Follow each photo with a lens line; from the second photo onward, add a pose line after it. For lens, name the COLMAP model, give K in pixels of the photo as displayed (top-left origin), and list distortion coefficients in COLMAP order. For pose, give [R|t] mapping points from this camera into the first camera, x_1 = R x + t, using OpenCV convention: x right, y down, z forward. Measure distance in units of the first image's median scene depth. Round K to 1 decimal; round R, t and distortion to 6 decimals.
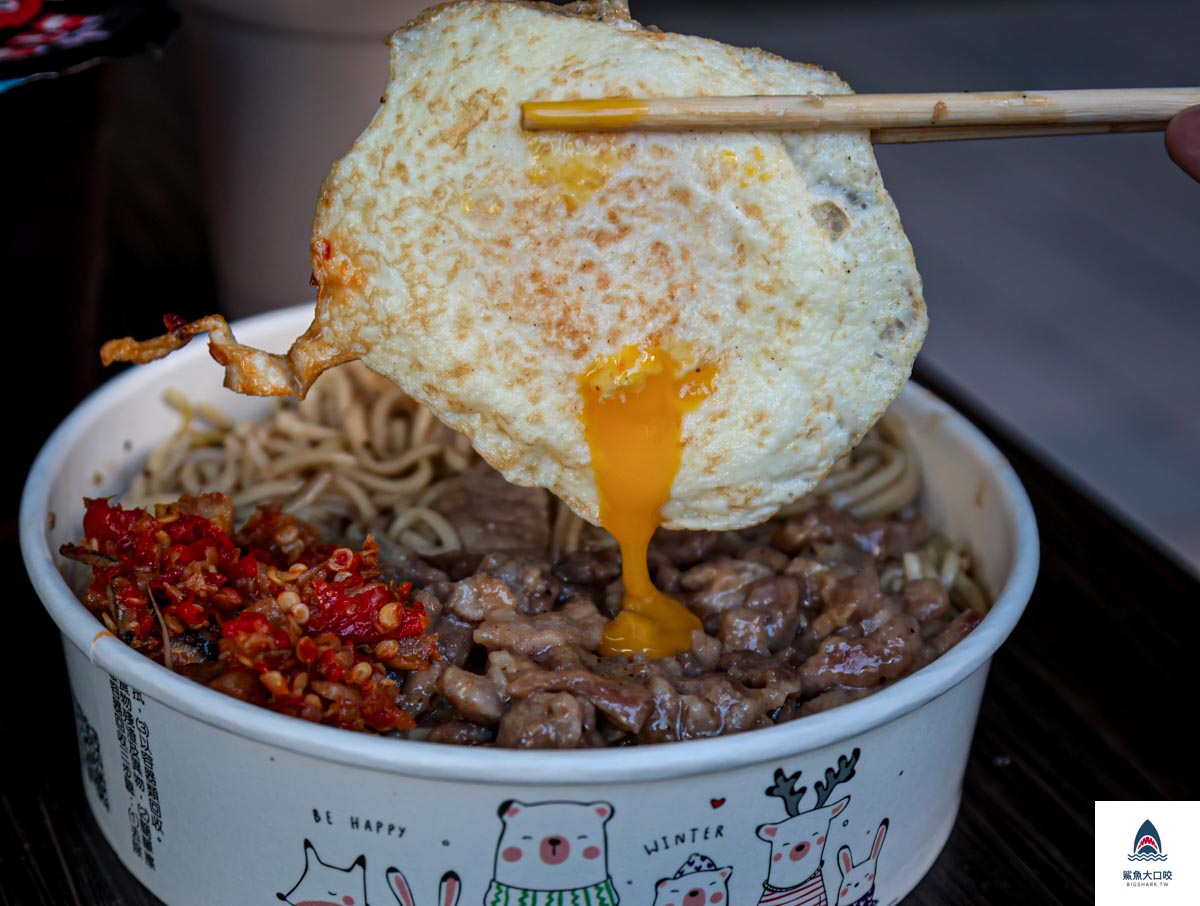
lens RADIAL K [[2403.1, 0, 600.0], [0, 2403.1, 453.0], [0, 0, 1]] dist [-0.002316, 0.358239]
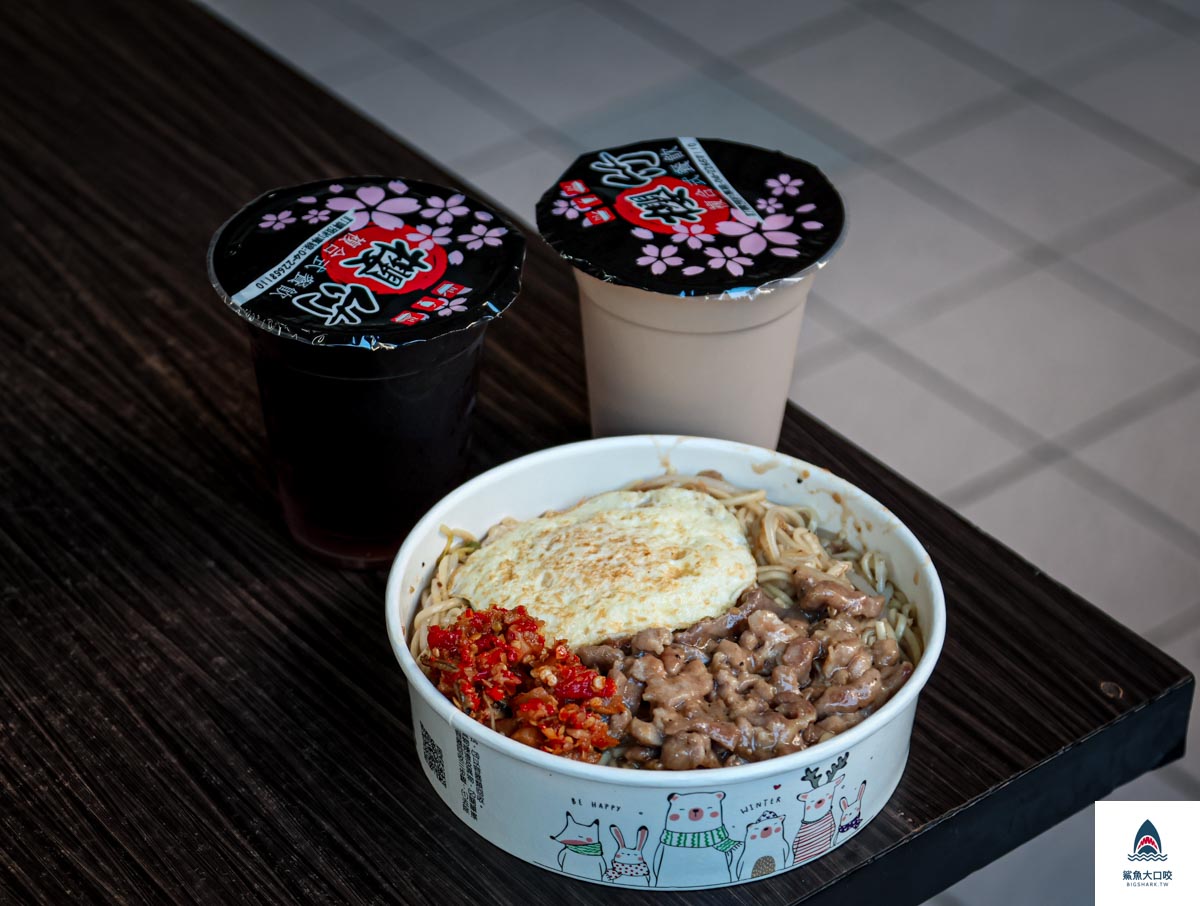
lens RADIAL K [[2715.1, 0, 600.0], [0, 2715.1, 453.0], [0, 0, 1]] dist [0.111132, -0.450163]
pose [[0.999056, -0.043422, 0.001011, -0.084007], [0.042876, 0.989674, 0.136774, -0.423806], [-0.006939, -0.136601, 0.990602, -1.137286]]
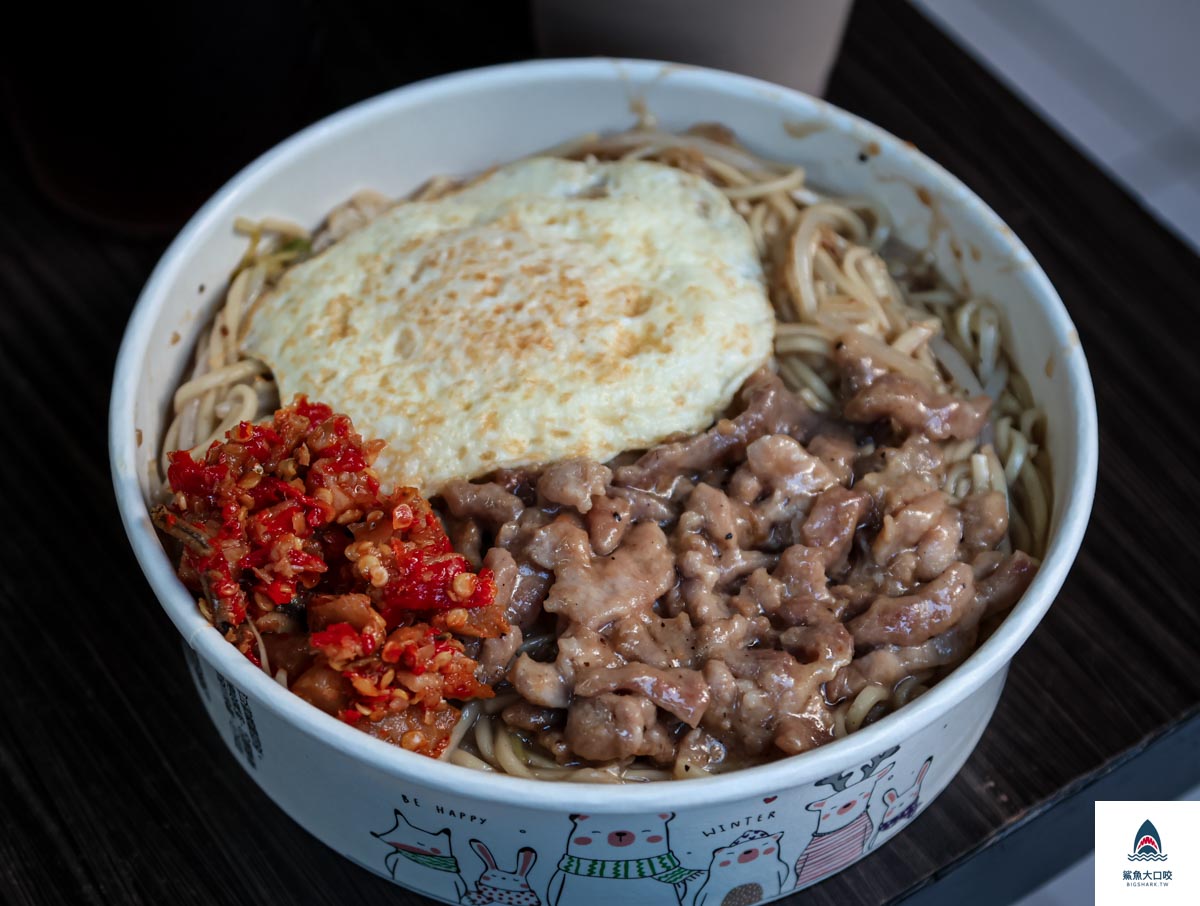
lens RADIAL K [[2715.1, 0, 600.0], [0, 2715.1, 453.0], [0, 0, 1]] dist [0.111132, -0.450163]
pose [[0.999321, 0.012882, -0.034534, 0.011935], [0.001177, 0.925301, 0.379231, -0.456368], [0.036839, -0.379014, 0.924657, -0.086172]]
